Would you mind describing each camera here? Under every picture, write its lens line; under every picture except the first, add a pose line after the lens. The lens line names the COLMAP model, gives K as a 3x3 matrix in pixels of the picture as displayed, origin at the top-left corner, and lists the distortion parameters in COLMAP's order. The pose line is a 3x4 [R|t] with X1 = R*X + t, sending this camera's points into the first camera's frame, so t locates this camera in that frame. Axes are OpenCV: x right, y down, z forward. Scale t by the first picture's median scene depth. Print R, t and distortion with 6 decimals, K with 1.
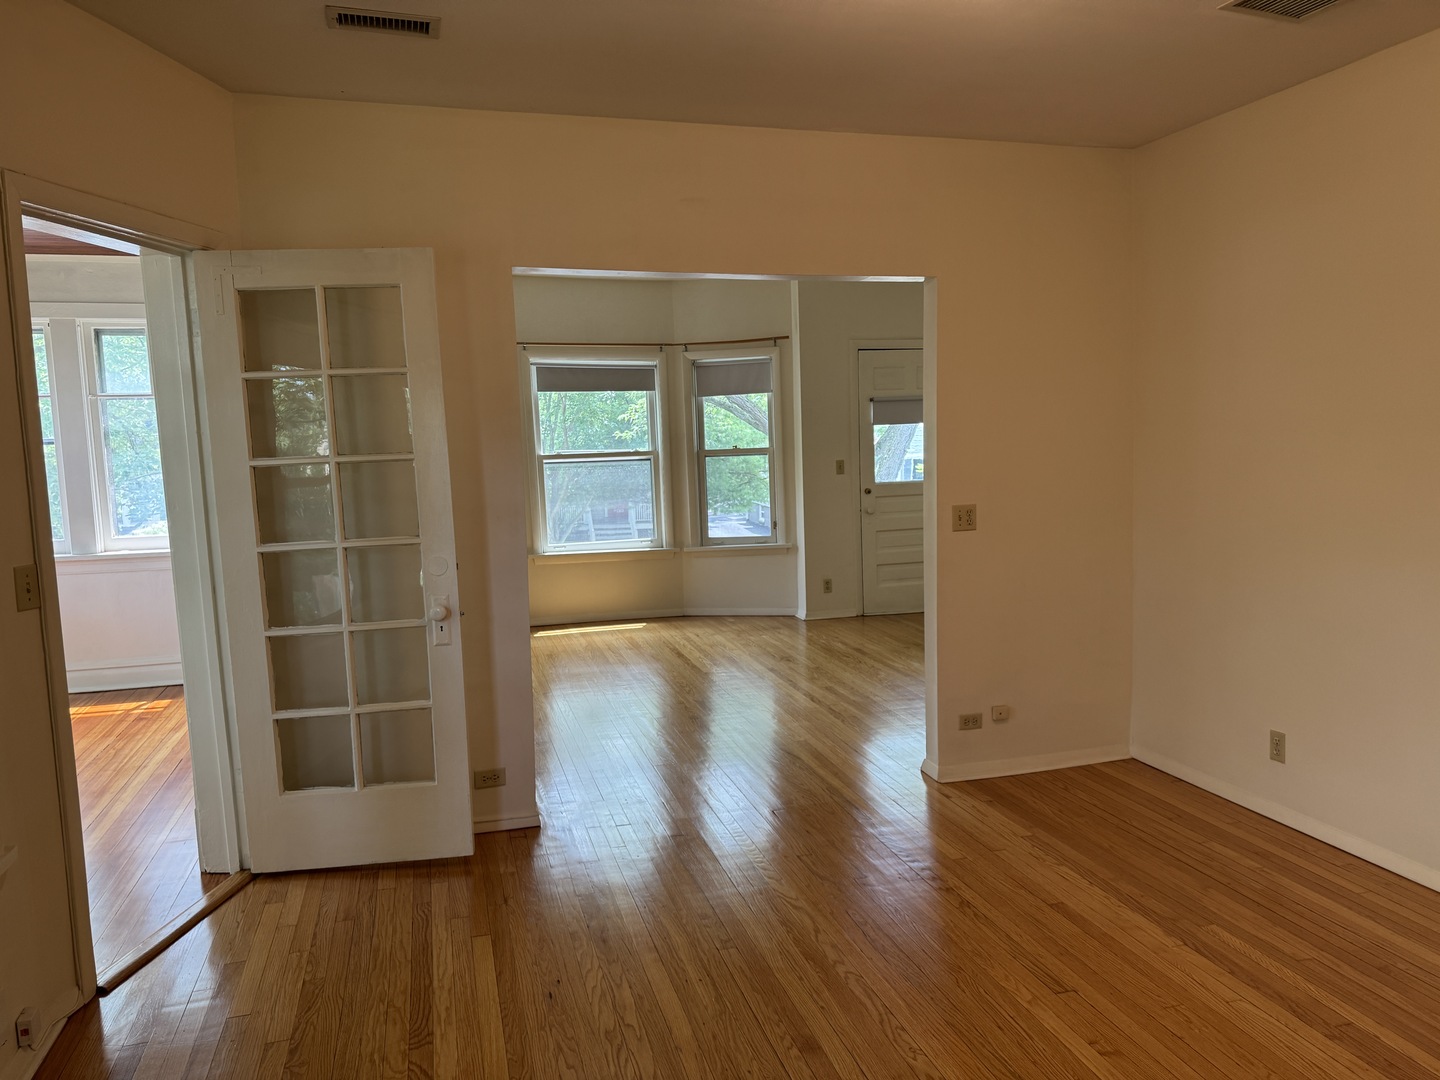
lens RADIAL K [[1037.0, 0, 715.1], [0, 1037.0, 561.7], [0, 0, 1]] dist [0.073267, -0.087573]
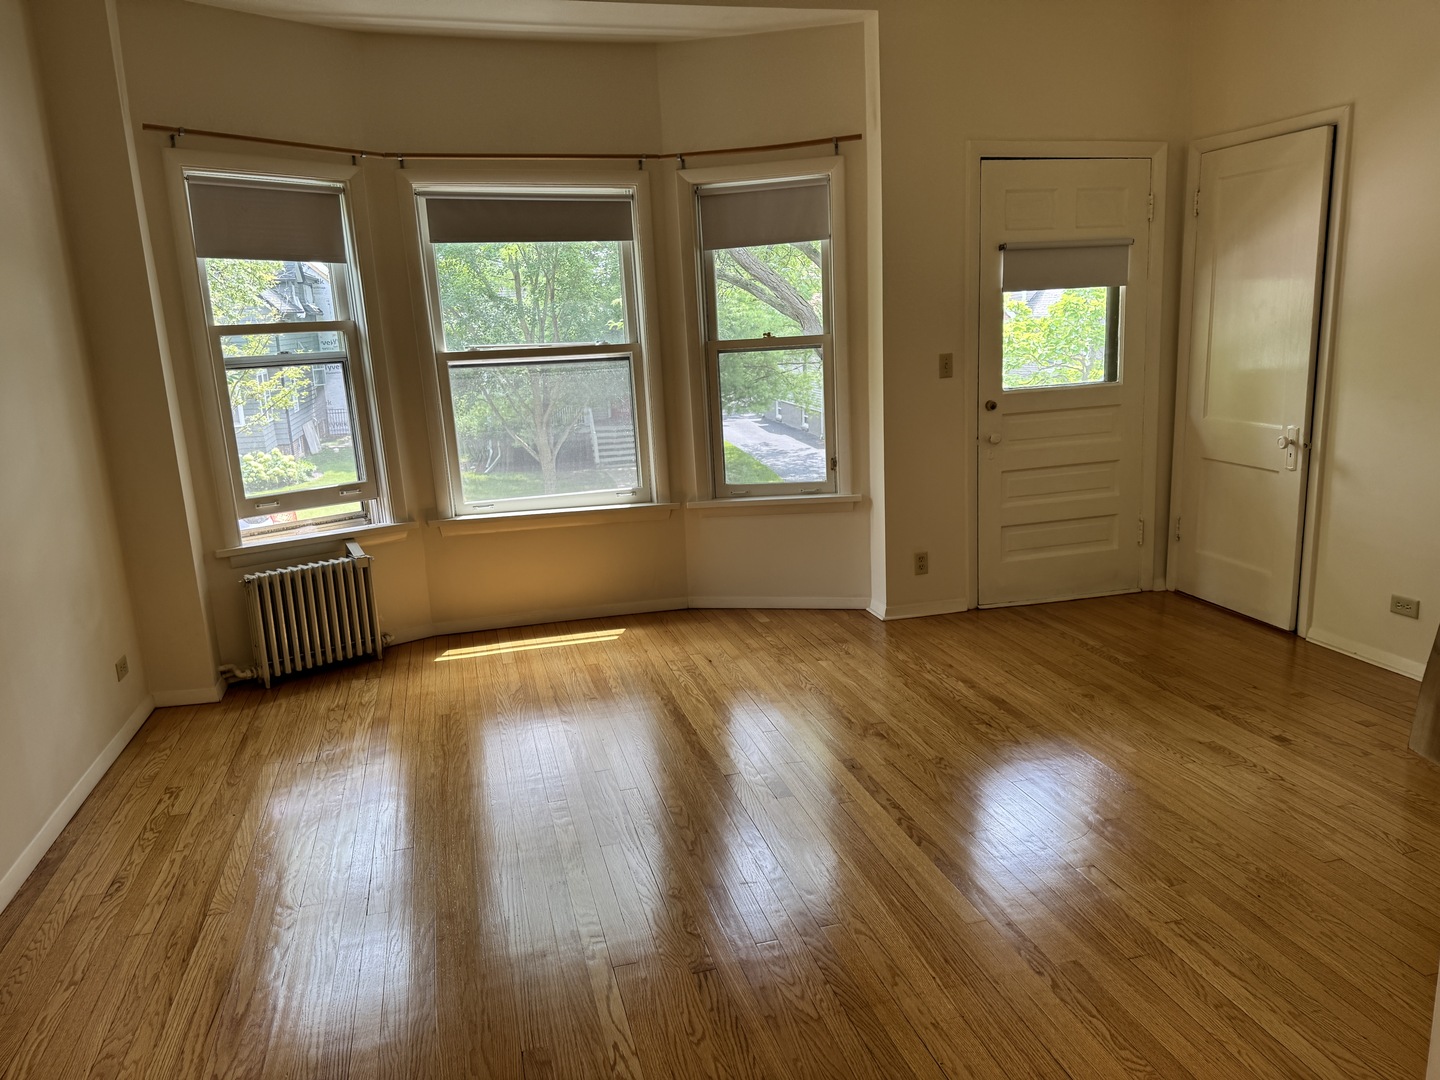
lens RADIAL K [[1037.0, 0, 715.1], [0, 1037.0, 561.7], [0, 0, 1]] dist [0.073267, -0.087573]
pose [[0.999805, -0.013738, -0.014165, -0.004351], [0.015109, 0.994701, 0.101693, -0.041652], [0.012693, -0.101887, 0.994715, 0.388165]]
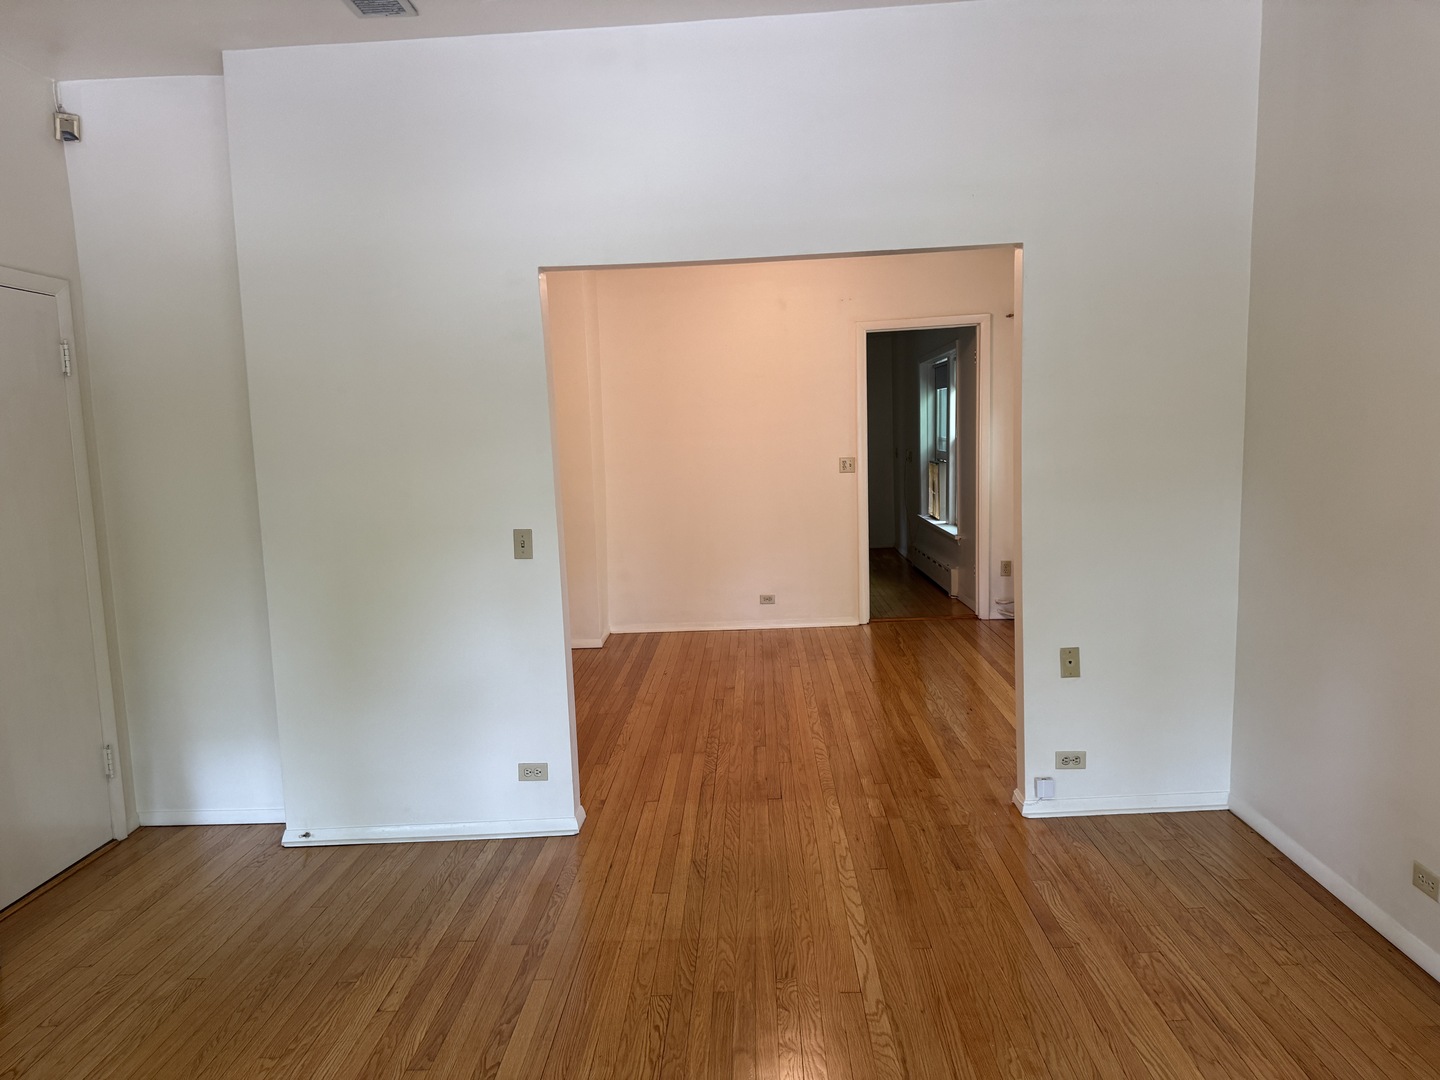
lens RADIAL K [[1037.0, 0, 715.1], [0, 1037.0, 561.7], [0, 0, 1]] dist [0.073267, -0.087573]
pose [[-0.952915, 0.018195, 0.302692, -0.098187], [0.094672, 0.966155, 0.239963, -0.119043], [-0.288081, 0.257321, -0.922386, 0.955090]]
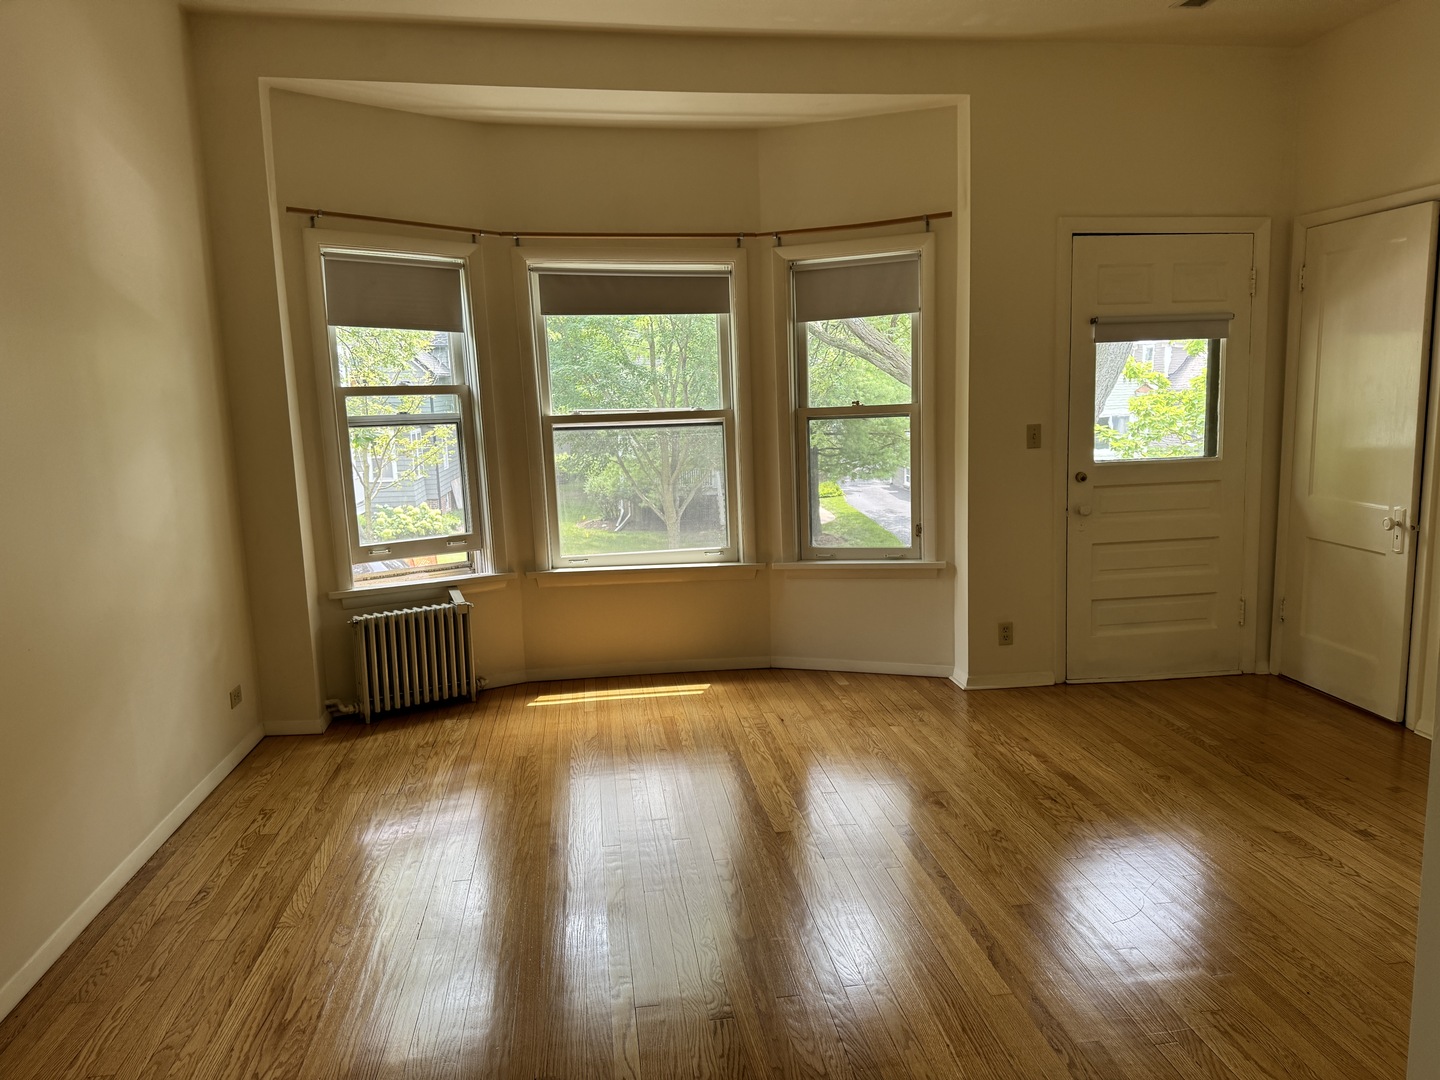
lens RADIAL K [[1037.0, 0, 715.1], [0, 1037.0, 561.7], [0, 0, 1]] dist [0.073267, -0.087573]
pose [[0.990483, 0.021434, -0.135957, 0.022452], [-0.016044, 0.999046, 0.040617, -0.040379], [0.136698, -0.038049, 0.989882, 0.376786]]
